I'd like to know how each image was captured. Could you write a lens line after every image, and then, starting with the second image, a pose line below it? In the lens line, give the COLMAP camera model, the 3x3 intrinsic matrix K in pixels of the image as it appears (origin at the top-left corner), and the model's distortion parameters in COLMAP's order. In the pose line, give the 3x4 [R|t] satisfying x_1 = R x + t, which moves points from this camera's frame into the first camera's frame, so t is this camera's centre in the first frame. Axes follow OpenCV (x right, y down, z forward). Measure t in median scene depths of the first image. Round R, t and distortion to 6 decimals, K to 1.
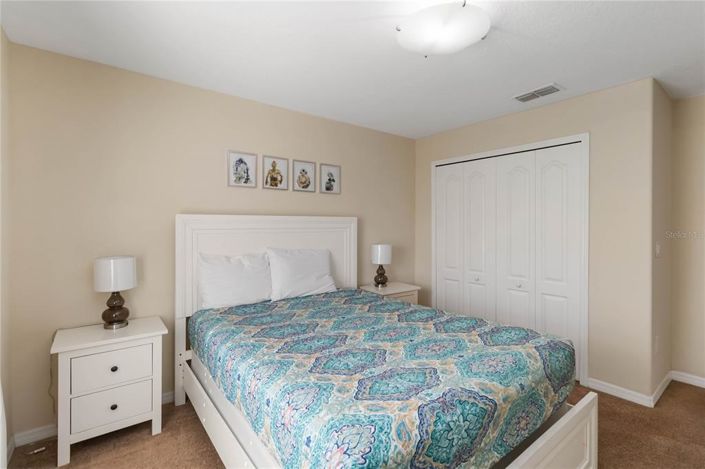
lens RADIAL K [[351.2, 0, 353.1], [0, 351.2, 231.5], [0, 0, 1]] dist [0.004070, -0.000040]
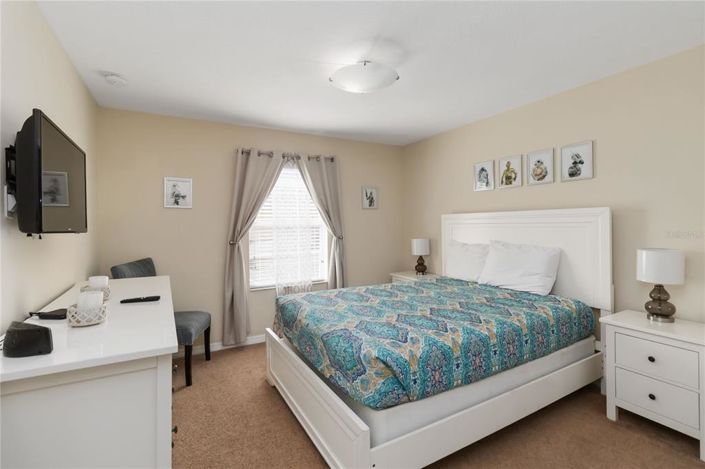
lens RADIAL K [[323.8, 0, 353.2], [0, 323.8, 229.1], [0, 0, 1]] dist [0.000101, 0.000010]
pose [[-0.178271, 0.023352, -0.983704, 0.797592], [-0.000822, 0.999714, 0.023881, -0.013751], [0.983981, 0.005066, -0.178201, 0.664009]]
